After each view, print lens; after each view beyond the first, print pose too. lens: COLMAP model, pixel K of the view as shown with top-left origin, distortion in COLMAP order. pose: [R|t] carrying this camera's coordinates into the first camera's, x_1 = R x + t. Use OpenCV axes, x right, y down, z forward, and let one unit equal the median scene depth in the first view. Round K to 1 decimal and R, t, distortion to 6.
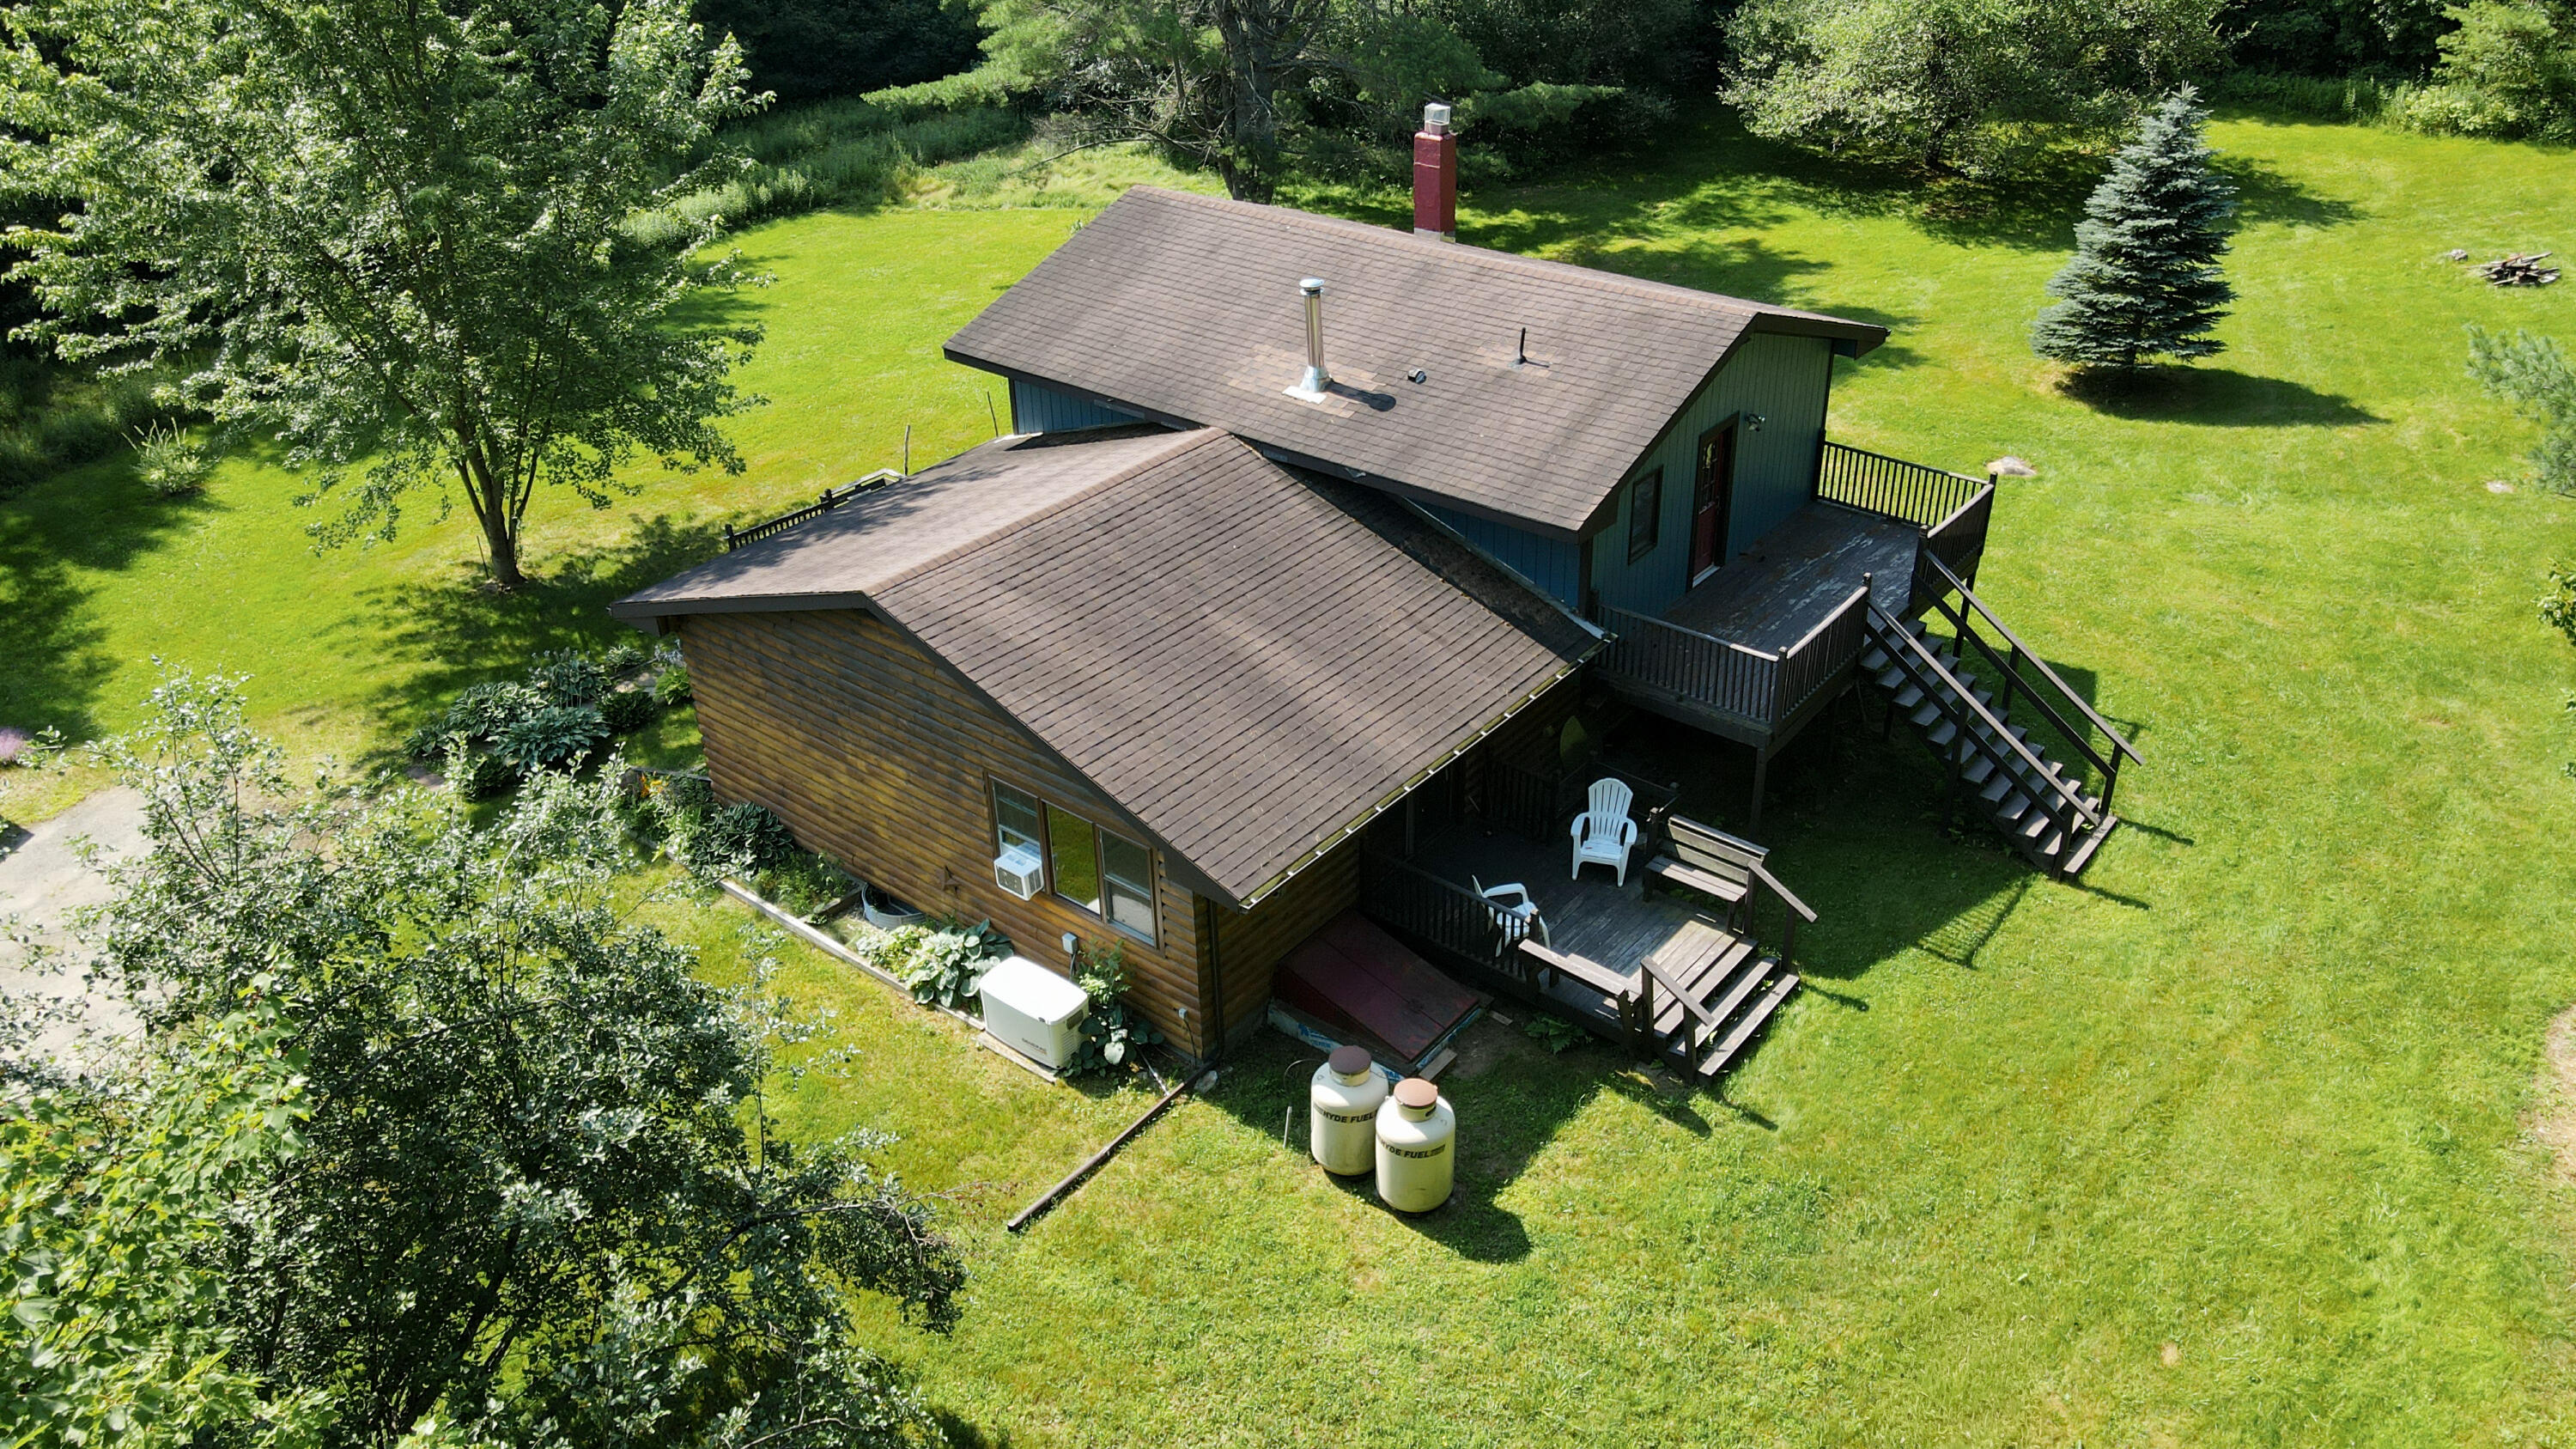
lens RADIAL K [[1895.5, 0, 1317.4], [0, 1895.5, 733.6], [0, 0, 1]] dist [-0.010661, 0.031806]
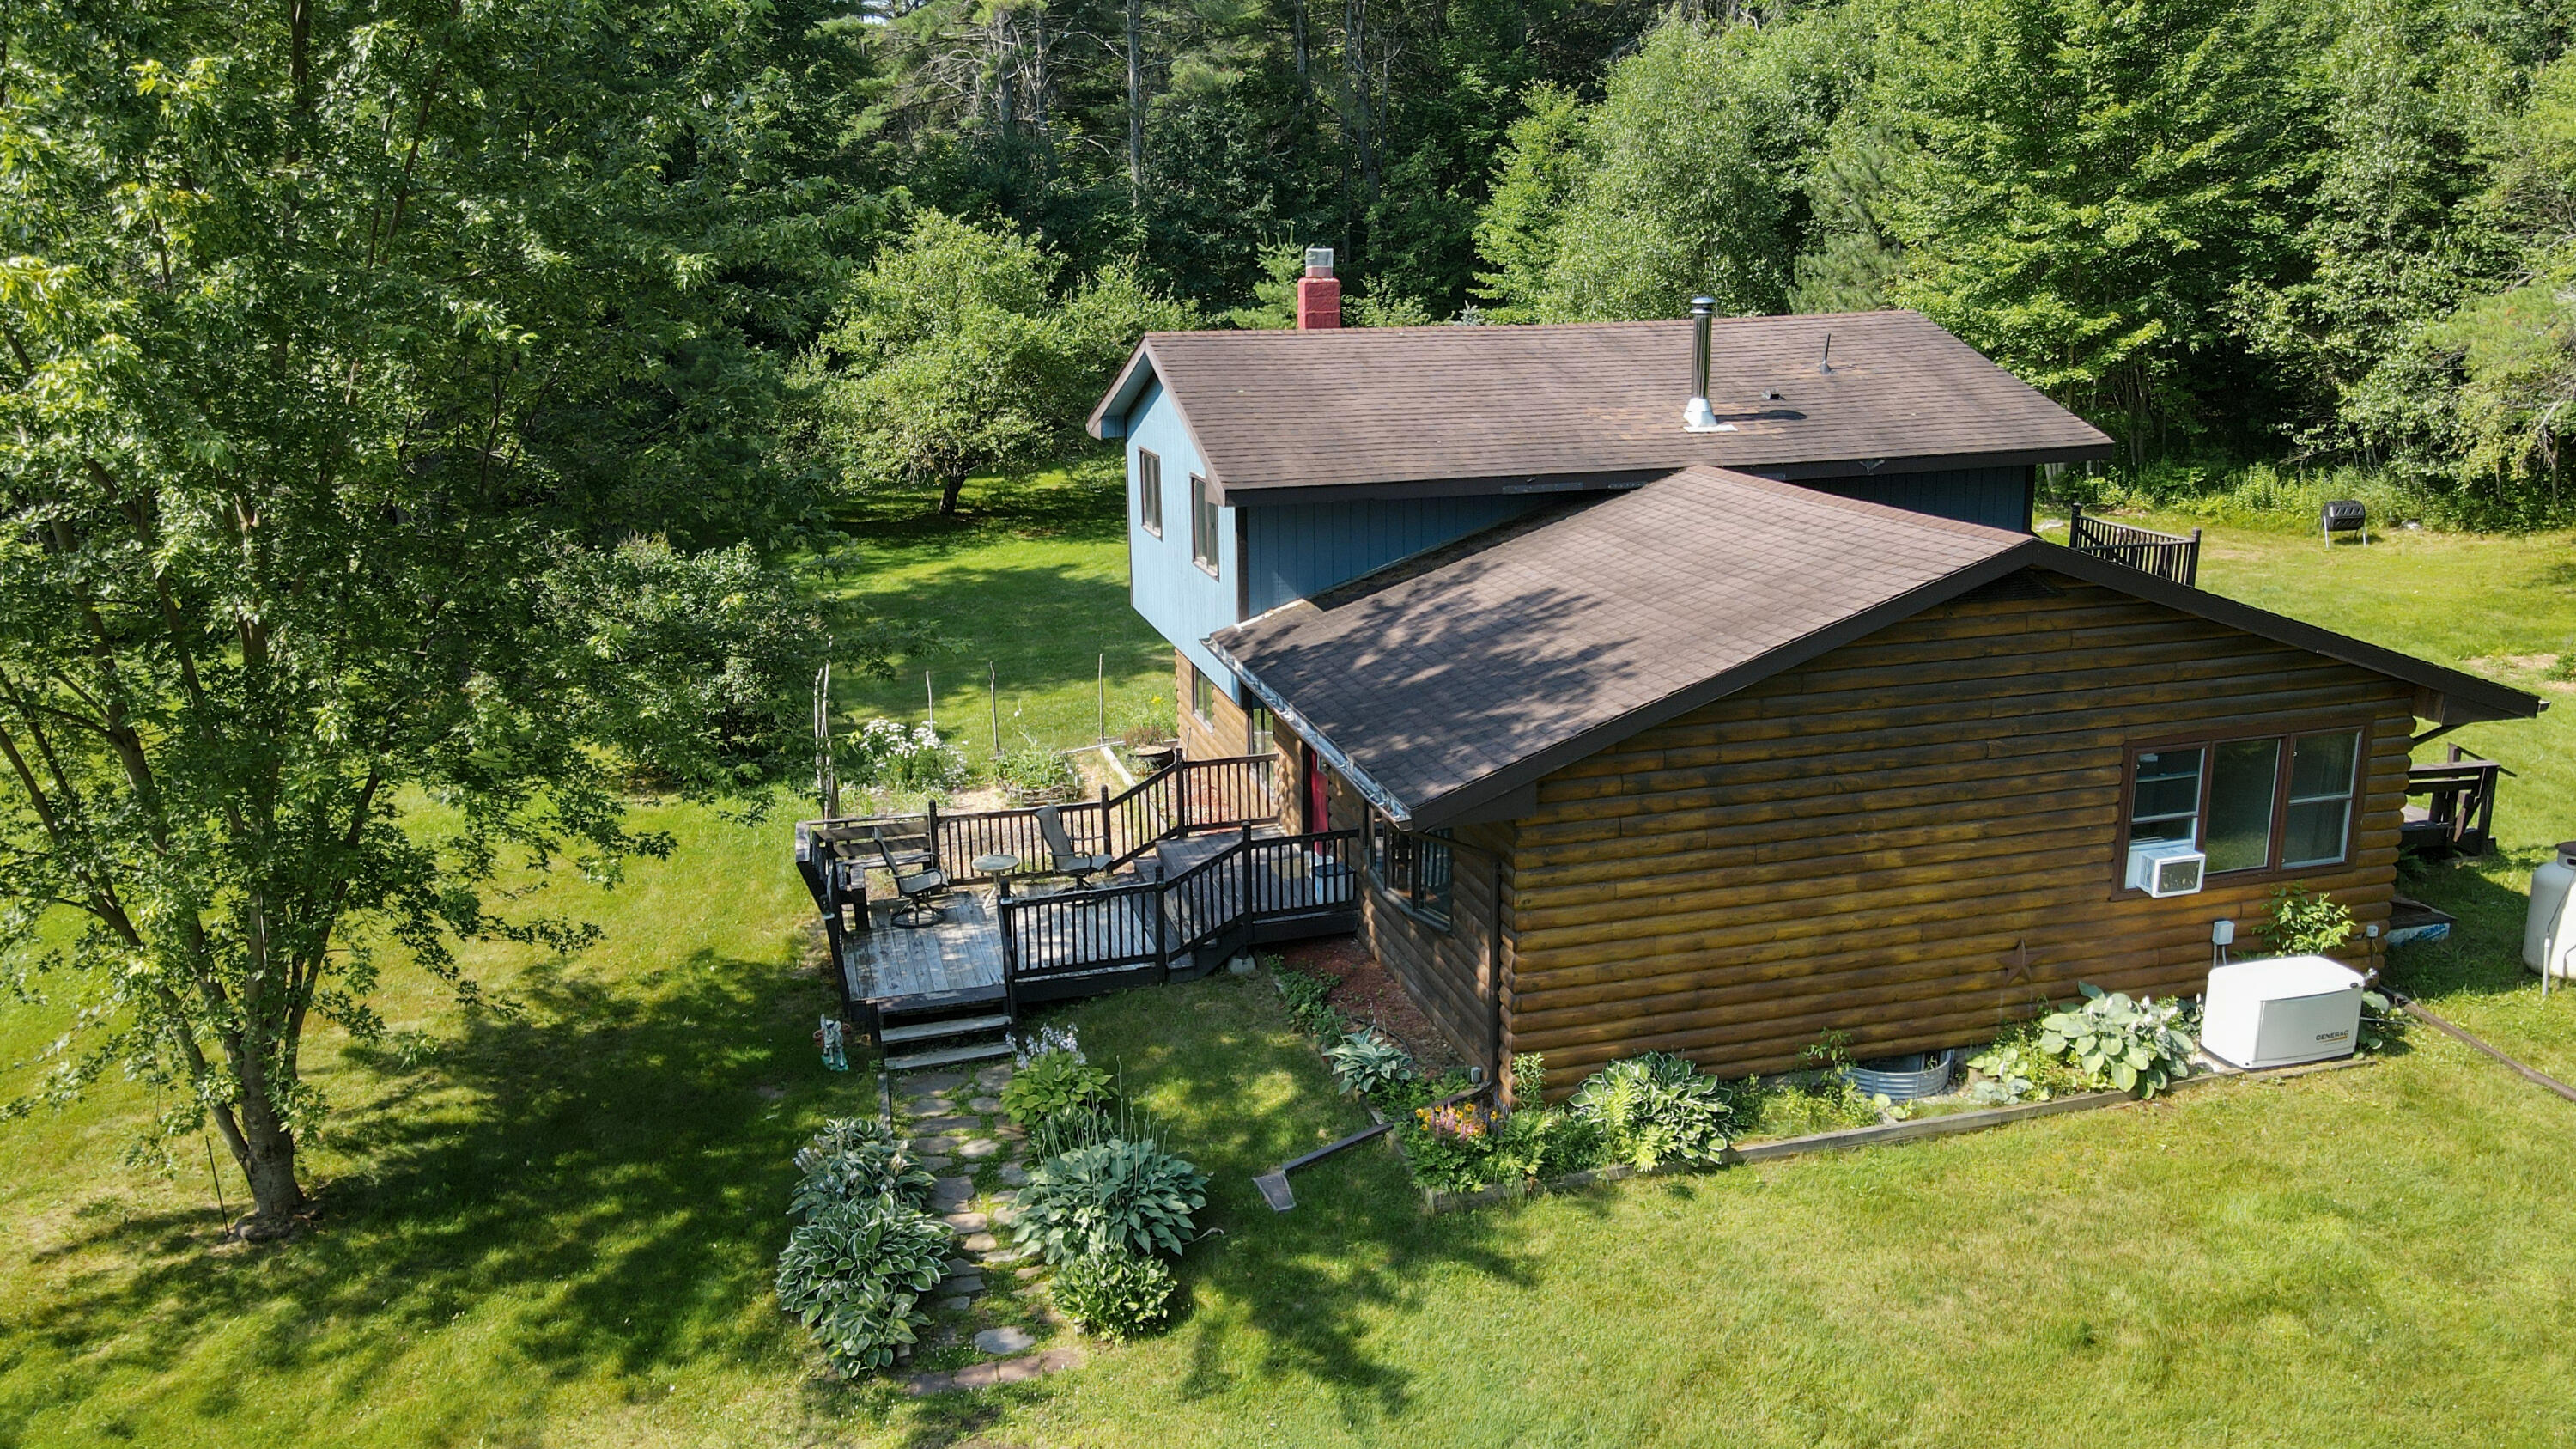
lens RADIAL K [[1895.5, 0, 1289.9], [0, 1895.5, 723.3], [0, 0, 1]] dist [-0.010661, 0.031806]
pose [[0.586990, -0.188698, 0.787296, -0.988010], [0.420799, 0.901891, -0.097574, -0.059048], [-0.691644, 0.388568, 0.608805, 0.753129]]
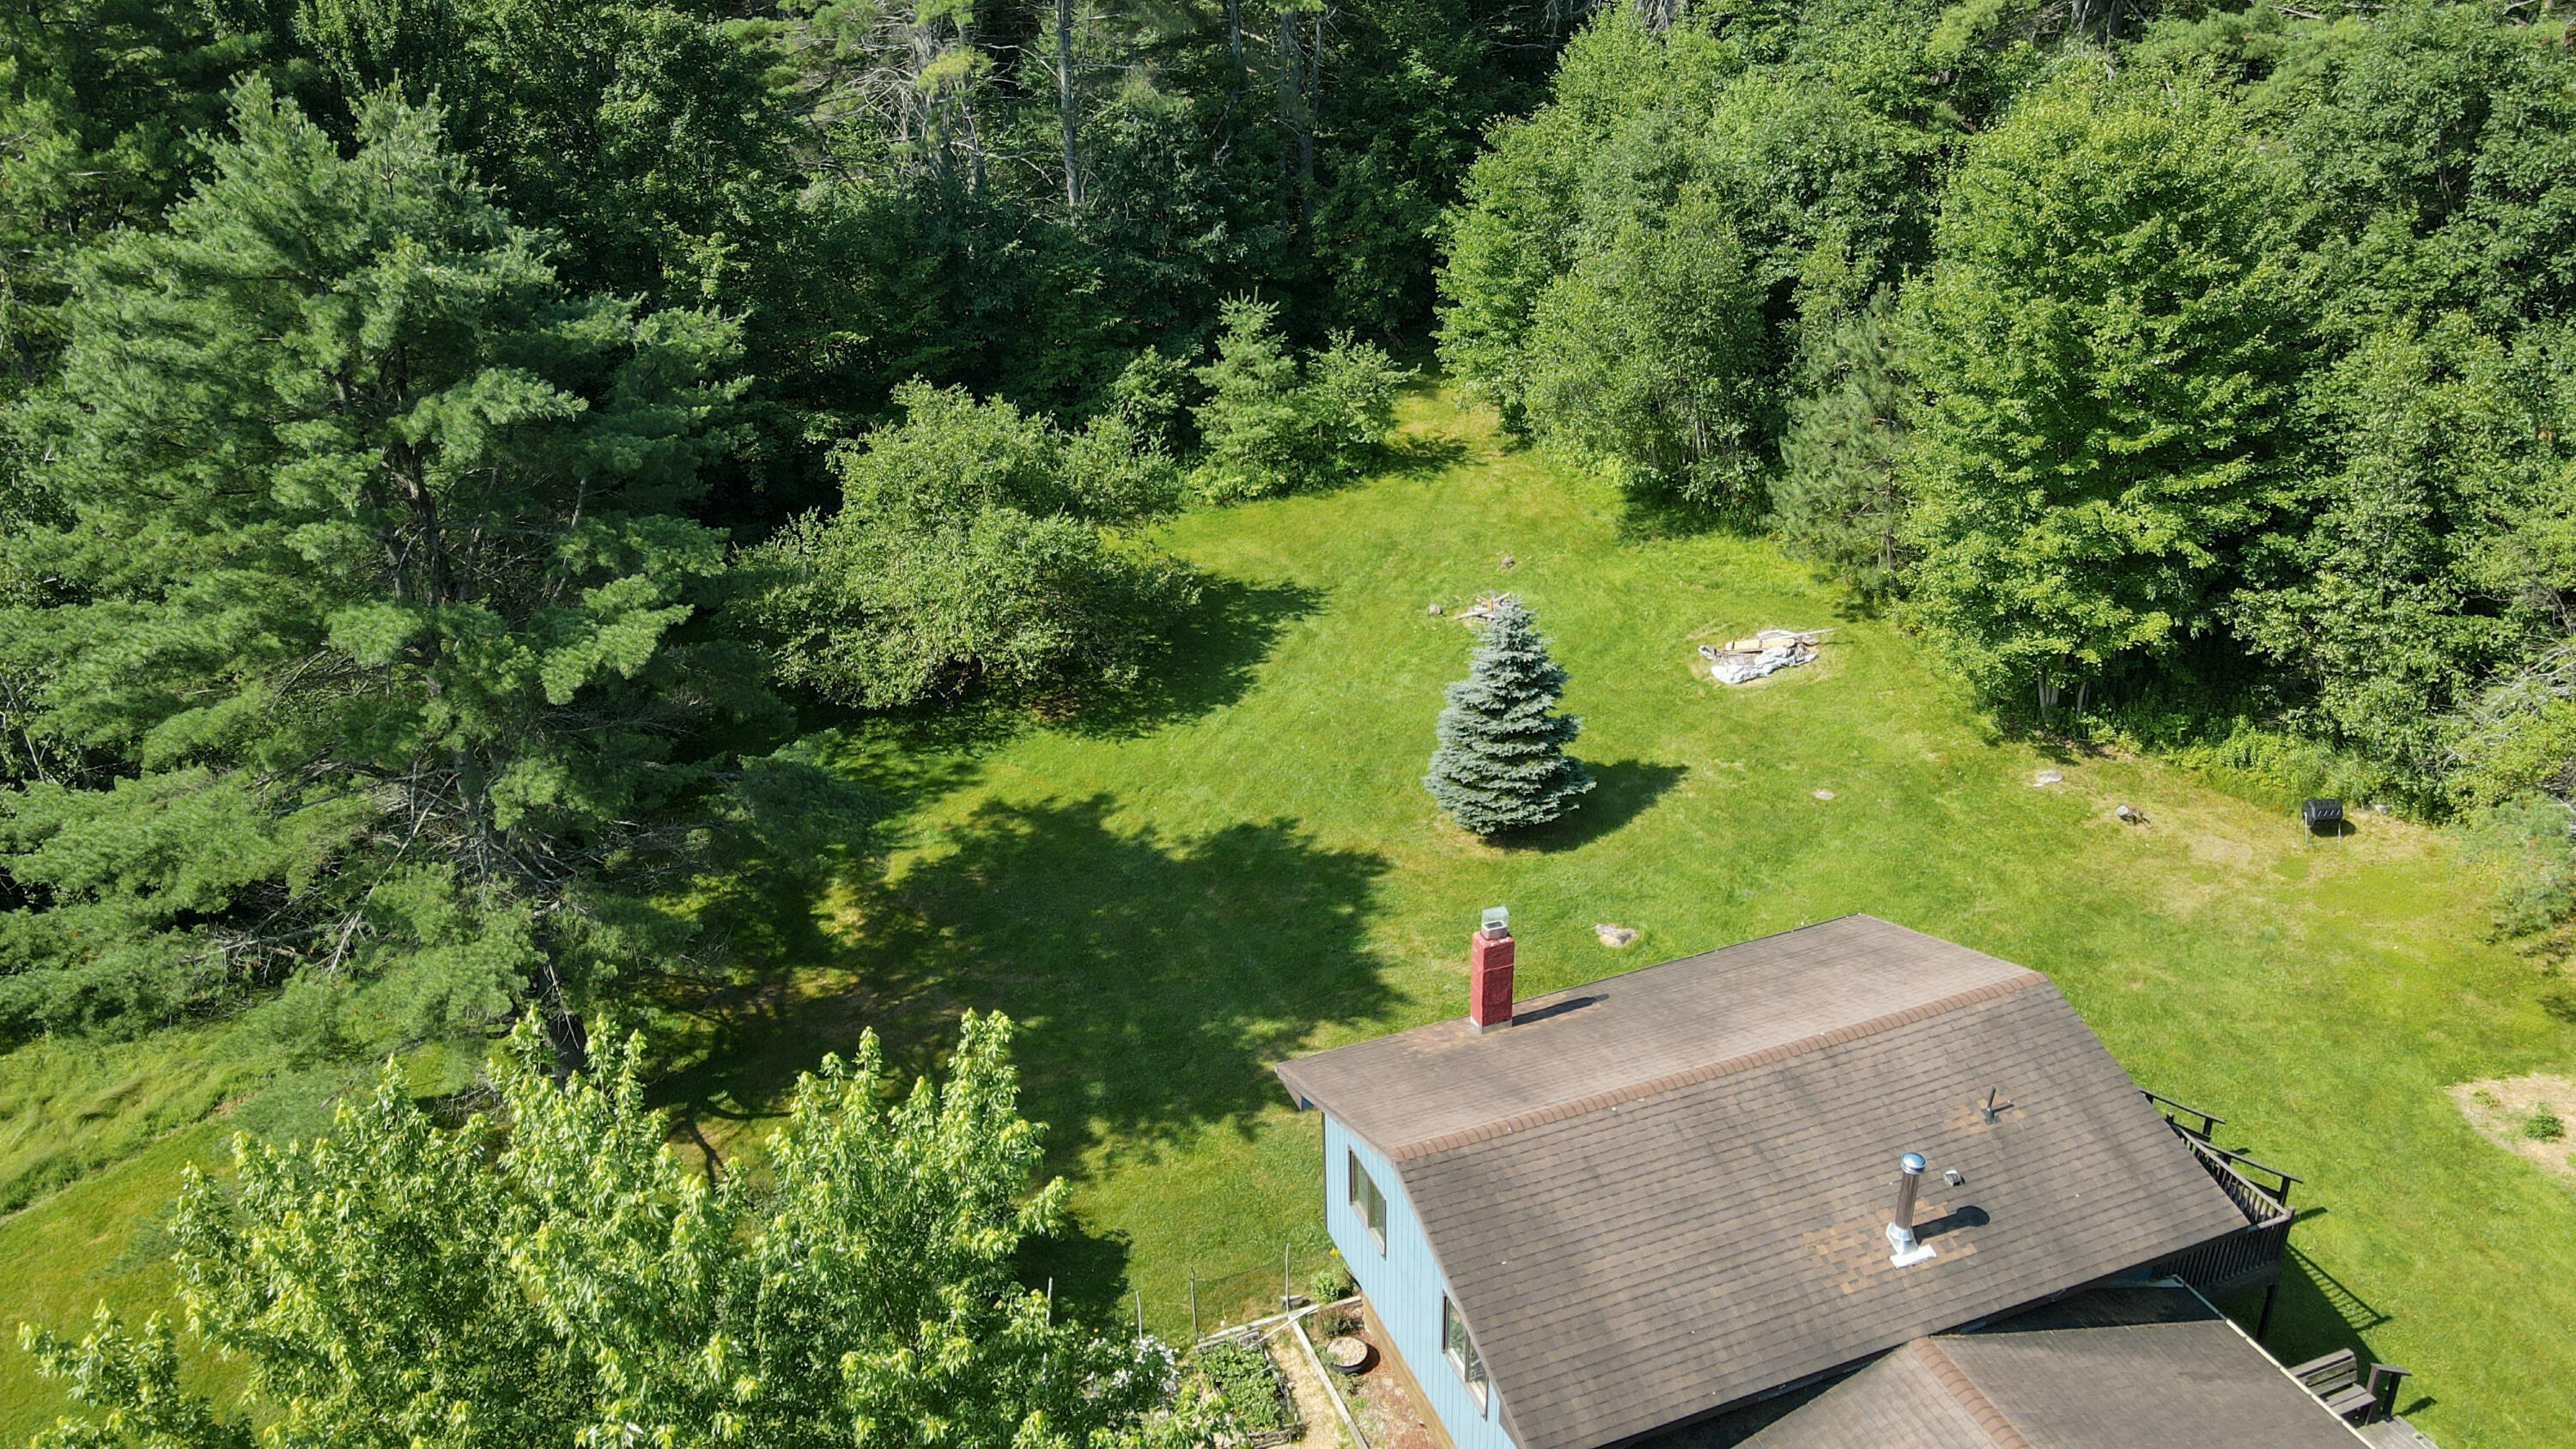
lens RADIAL K [[1895.5, 0, 1296.2], [0, 1895.5, 706.2], [0, 0, 1]] dist [-0.010661, 0.031806]
pose [[0.500006, -0.365031, 0.785332, -0.977766], [0.450287, 0.884191, 0.124292, -0.815567], [-0.739754, 0.291478, 0.606469, 0.644519]]
